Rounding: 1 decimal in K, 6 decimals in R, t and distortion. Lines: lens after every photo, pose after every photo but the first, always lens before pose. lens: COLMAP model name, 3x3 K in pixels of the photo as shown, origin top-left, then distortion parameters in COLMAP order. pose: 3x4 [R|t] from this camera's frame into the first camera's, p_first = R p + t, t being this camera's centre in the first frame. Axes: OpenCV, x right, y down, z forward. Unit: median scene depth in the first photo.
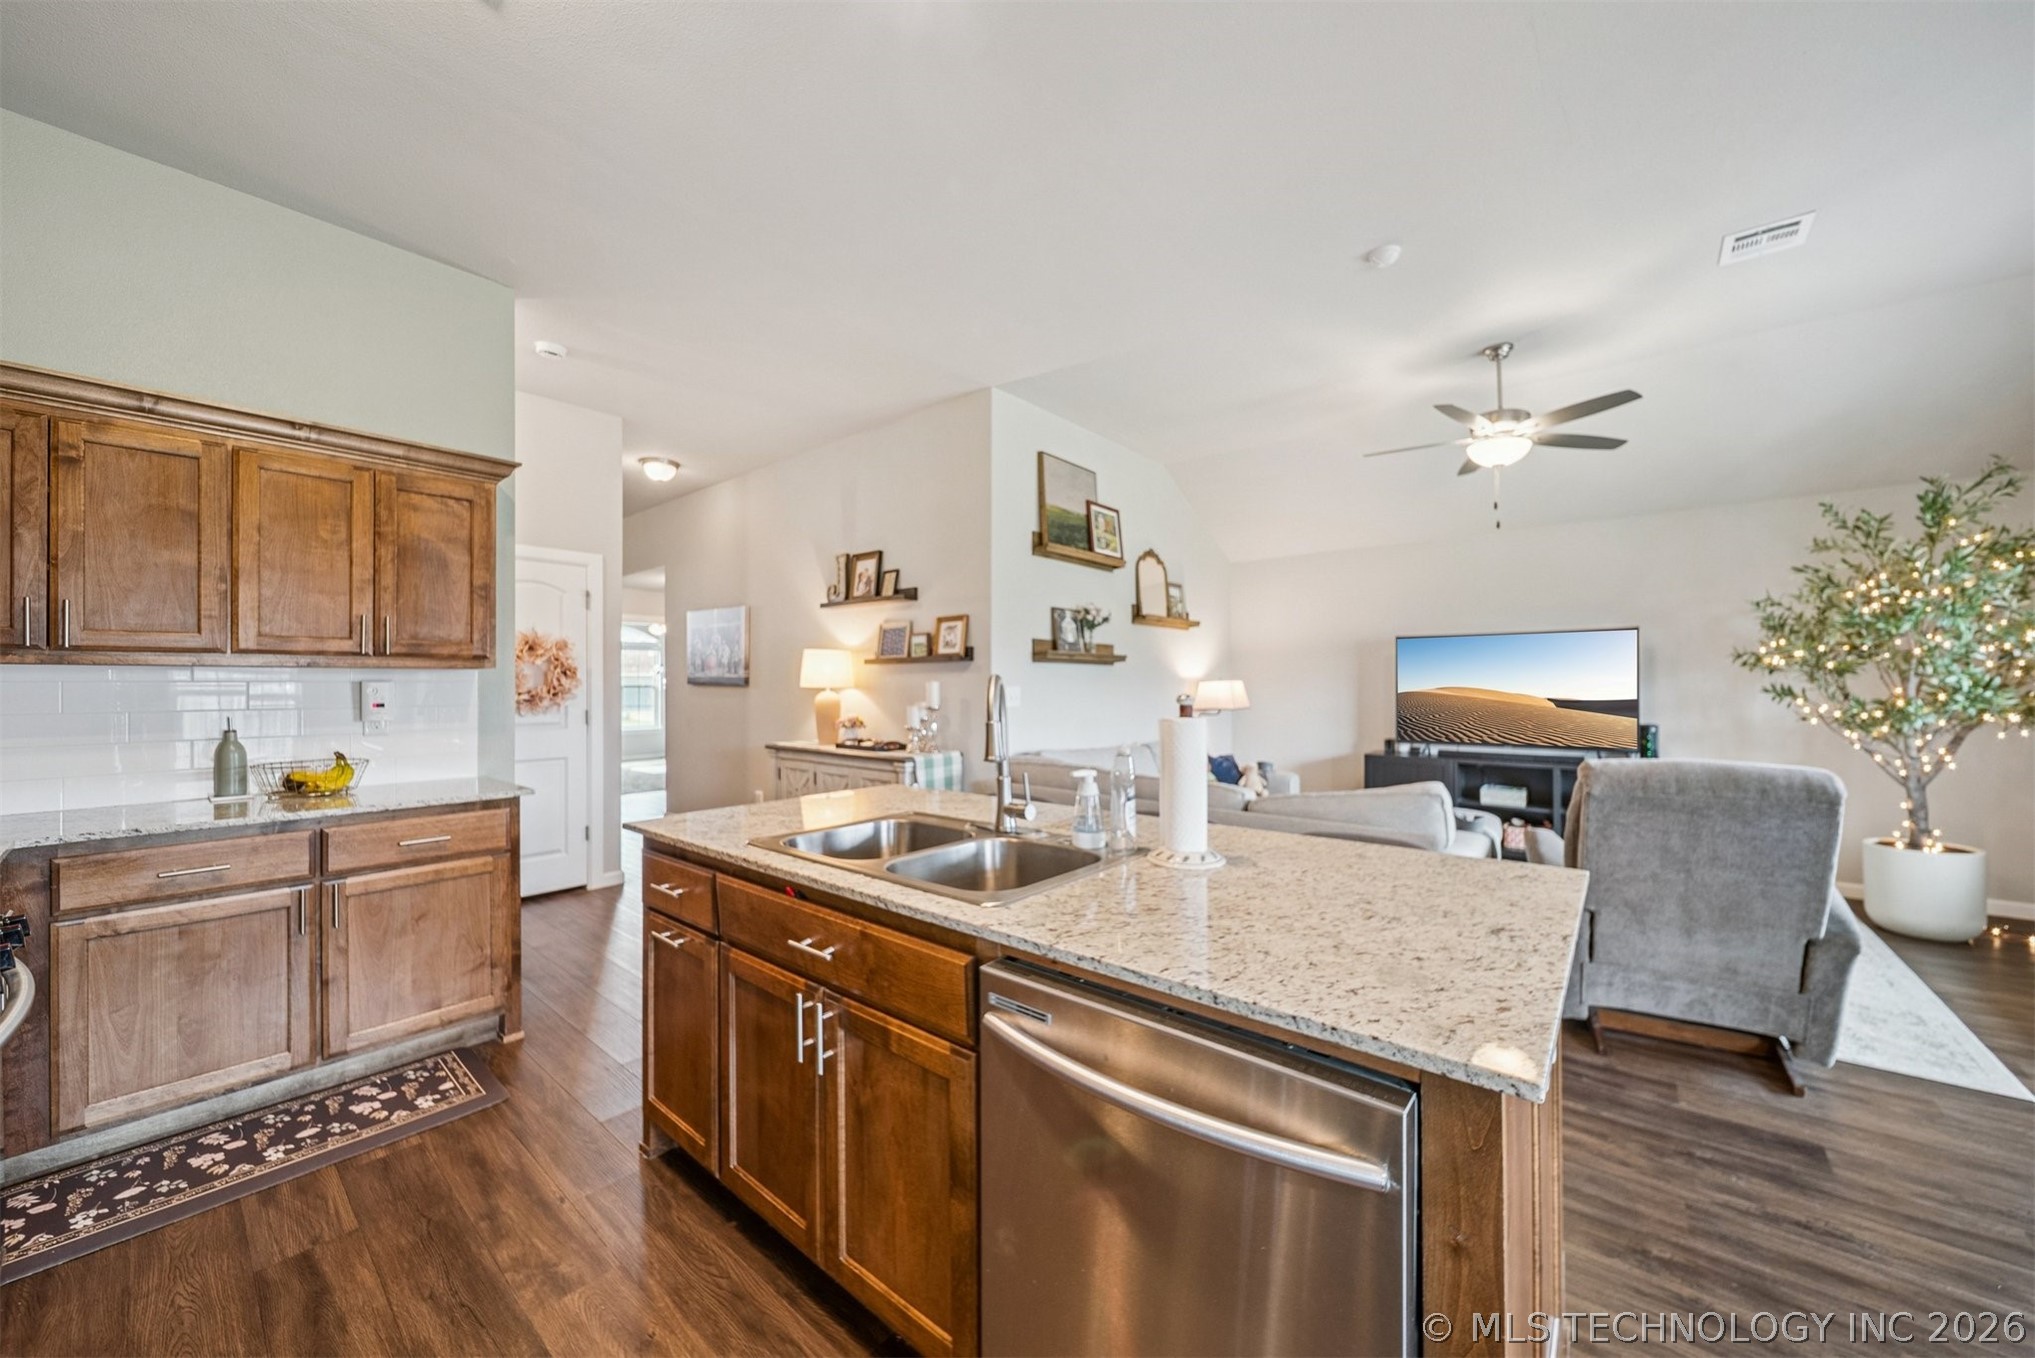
lens RADIAL K [[729.9, 0, 1024.4], [0, 729.9, 677.4], [0, 0, 1]] dist [0.000648, -0.001704]
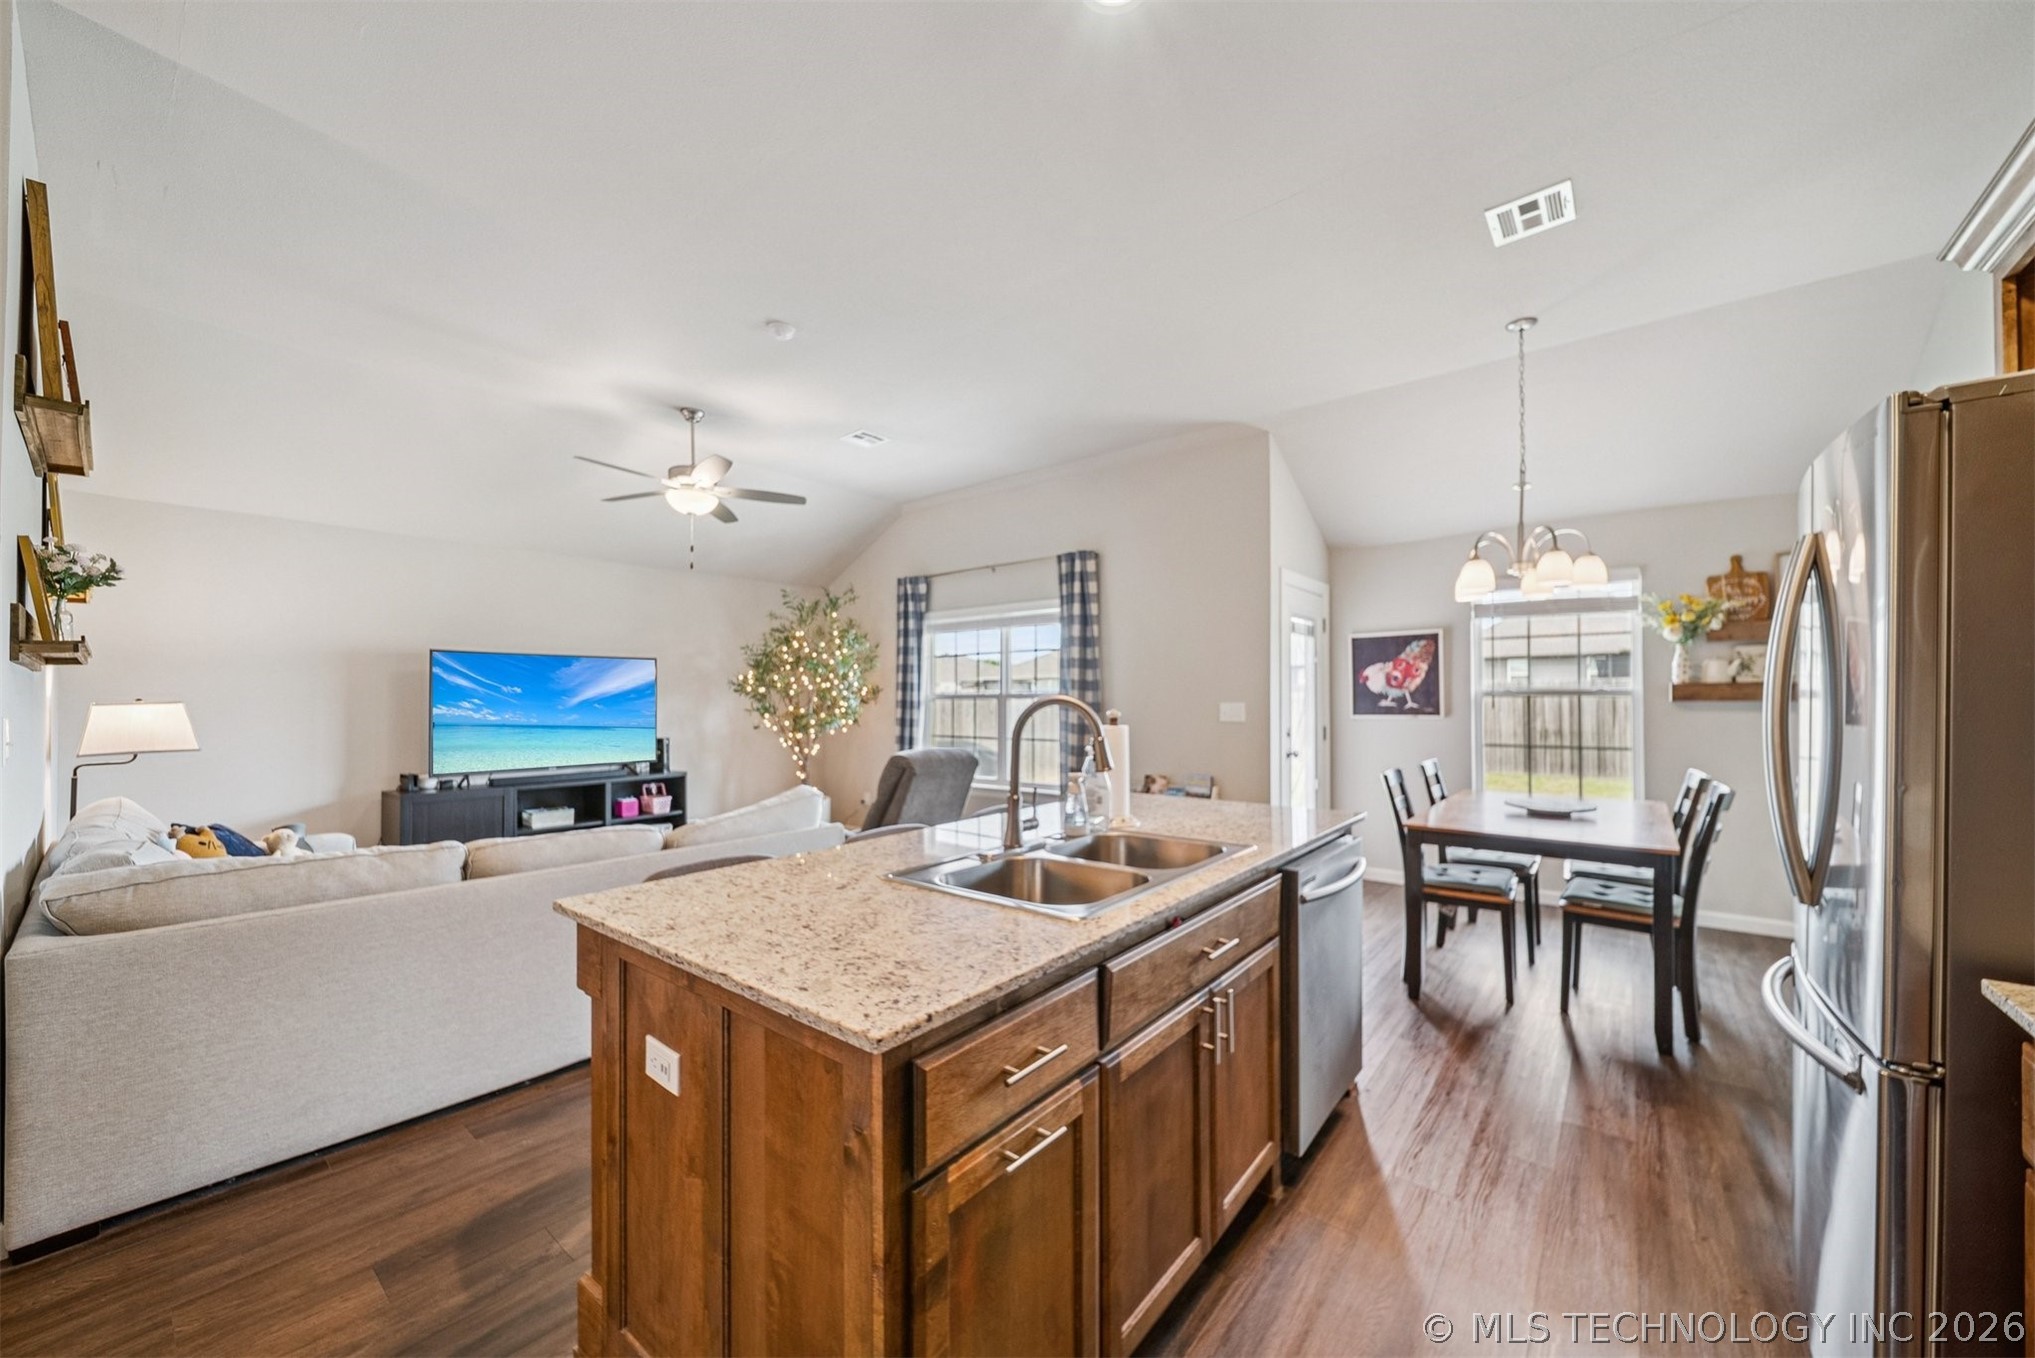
lens RADIAL K [[745.6, 0, 1034.6], [0, 745.6, 693.2], [0, 0, 1]] dist [0.000513, -0.001716]
pose [[-0.020513, 0.011759, 0.999720, -0.465355], [-0.003157, 0.999925, -0.011827, 0.002450], [-0.999785, -0.003399, -0.020474, 0.424648]]
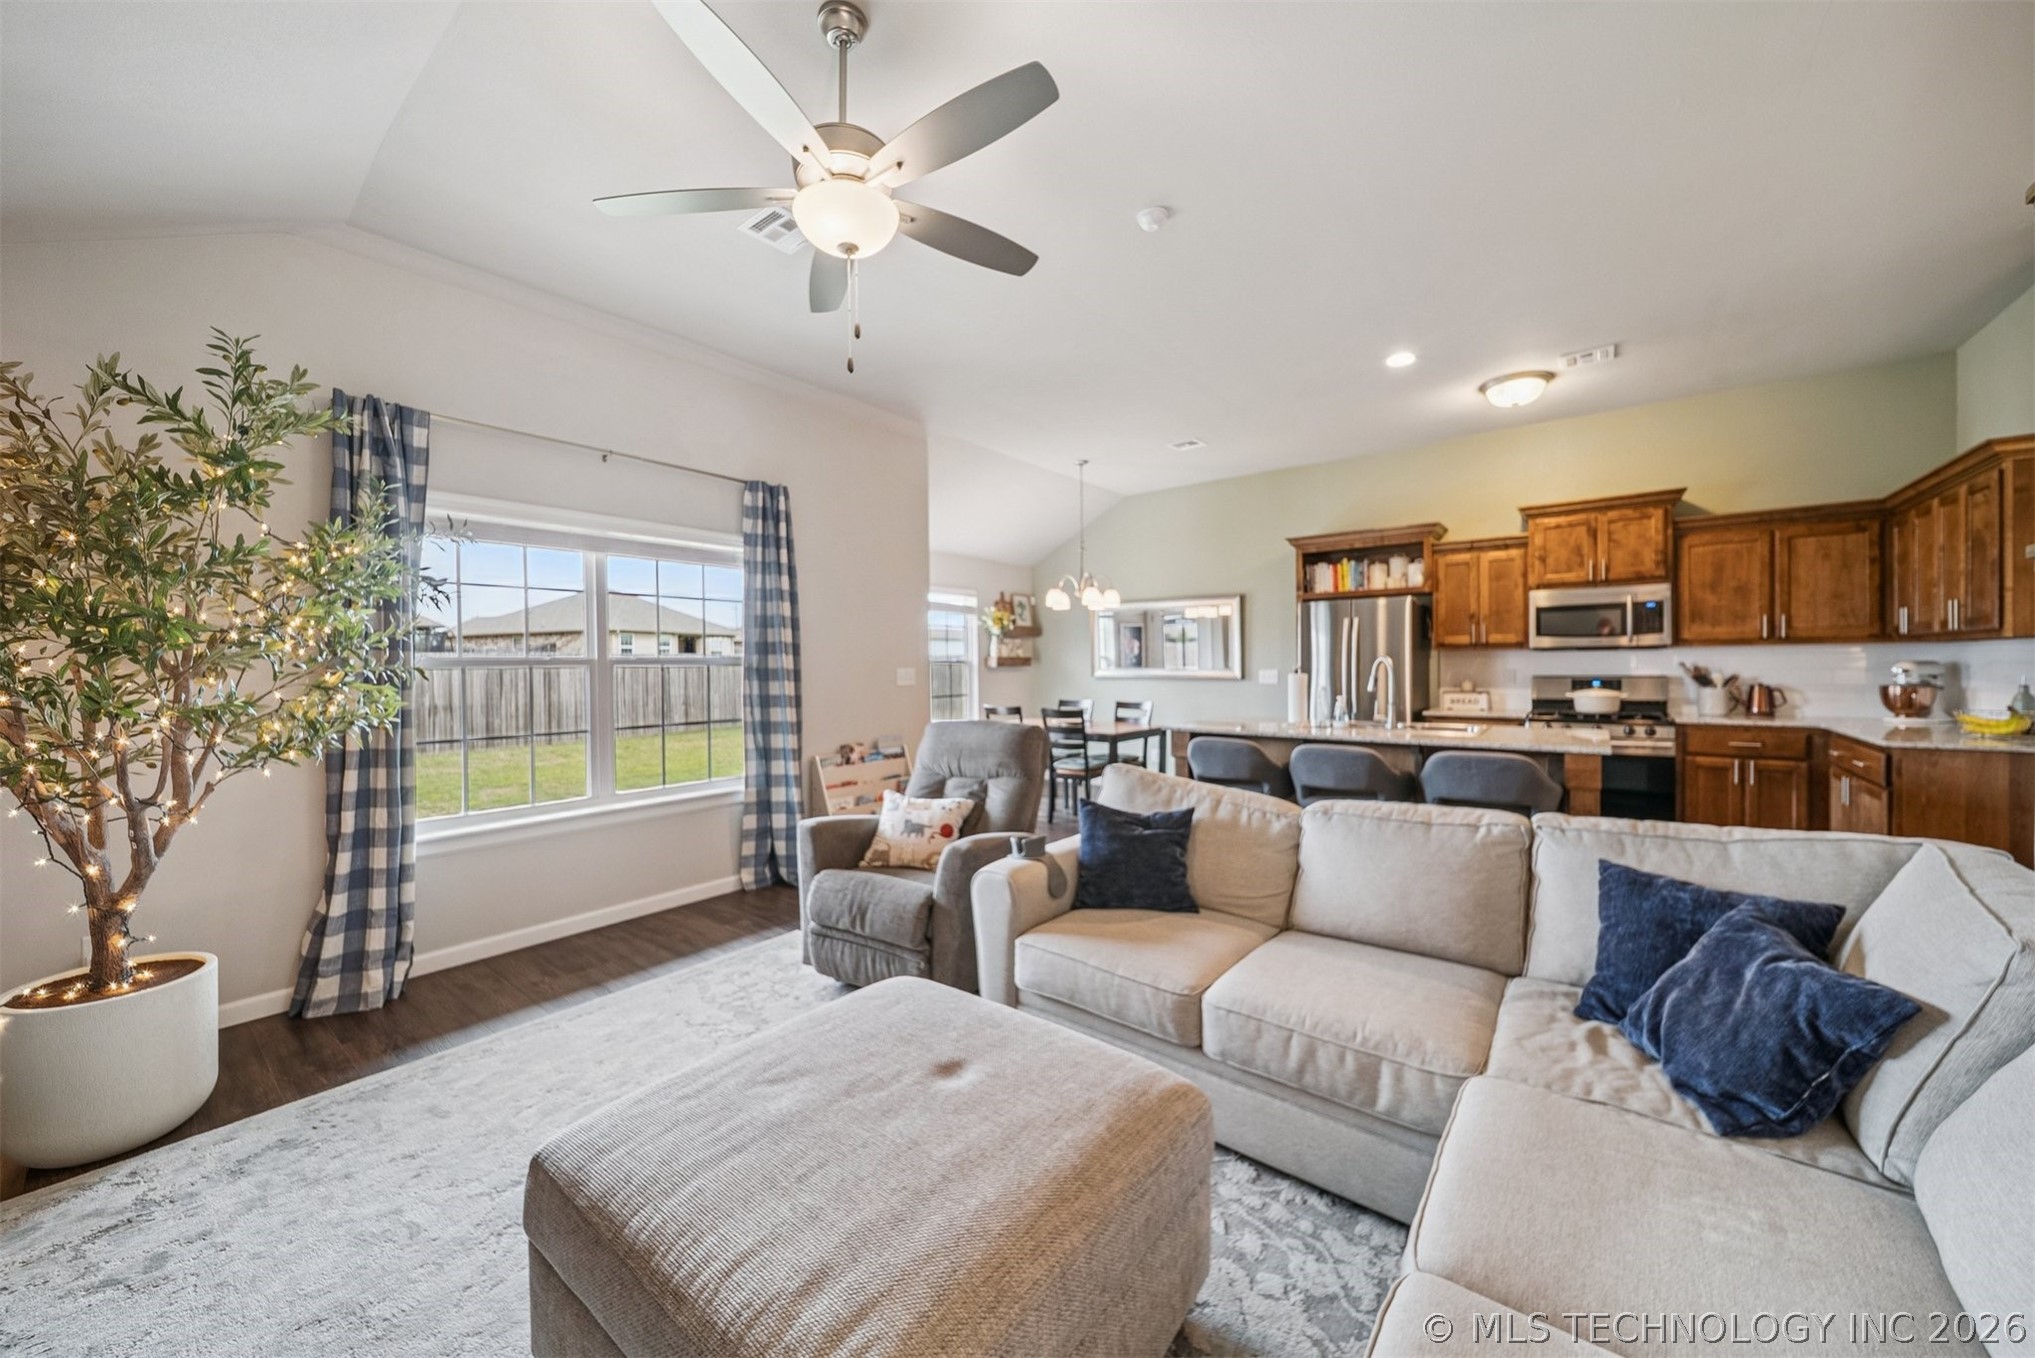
lens RADIAL K [[729.9, 0, 1024.4], [0, 729.9, 677.4], [0, 0, 1]] dist [0.000648, -0.001704]
pose [[-0.999445, 0.015955, -0.029247, 0.479829], [0.015673, 0.999829, 0.009844, 0.008283], [0.029399, 0.009380, -0.999524, 1.341155]]
